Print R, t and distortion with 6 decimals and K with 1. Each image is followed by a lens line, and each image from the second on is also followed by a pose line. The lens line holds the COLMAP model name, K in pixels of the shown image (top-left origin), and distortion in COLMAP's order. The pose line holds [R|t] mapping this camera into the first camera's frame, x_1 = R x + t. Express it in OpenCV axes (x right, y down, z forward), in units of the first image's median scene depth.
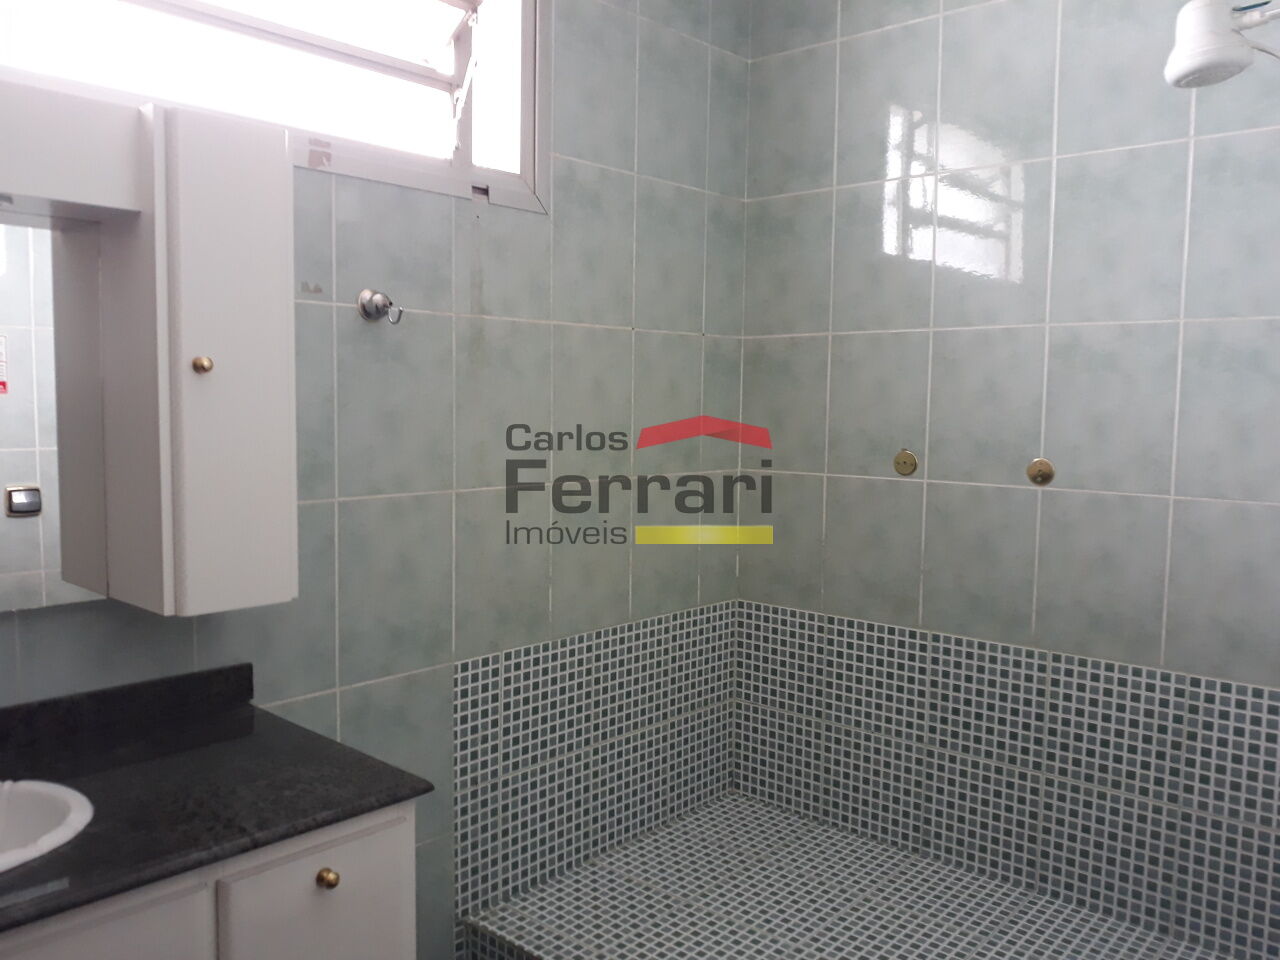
lens RADIAL K [[1059.6, 0, 635.9], [0, 1059.6, 488.5], [0, 0, 1]] dist [0.064398, -0.092095]
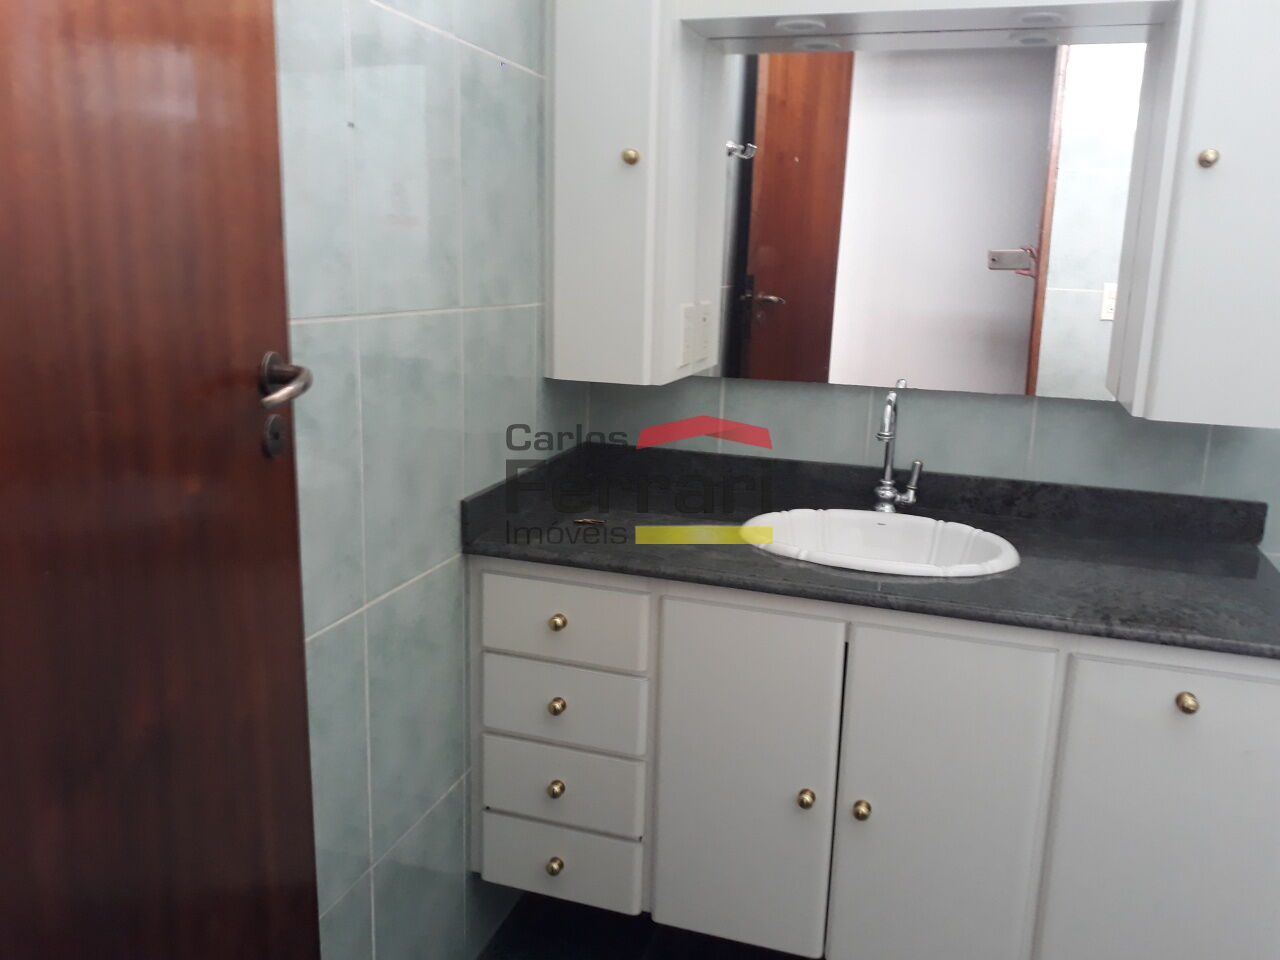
lens RADIAL K [[1059.6, 0, 634.9], [0, 1059.6, 482.0], [0, 0, 1]] dist [0.064398, -0.092095]
pose [[0.404754, 0.187584, -0.894978, 0.193330], [-0.103562, 0.981839, 0.158954, 0.044652], [0.908542, 0.028348, 0.416830, 0.096409]]
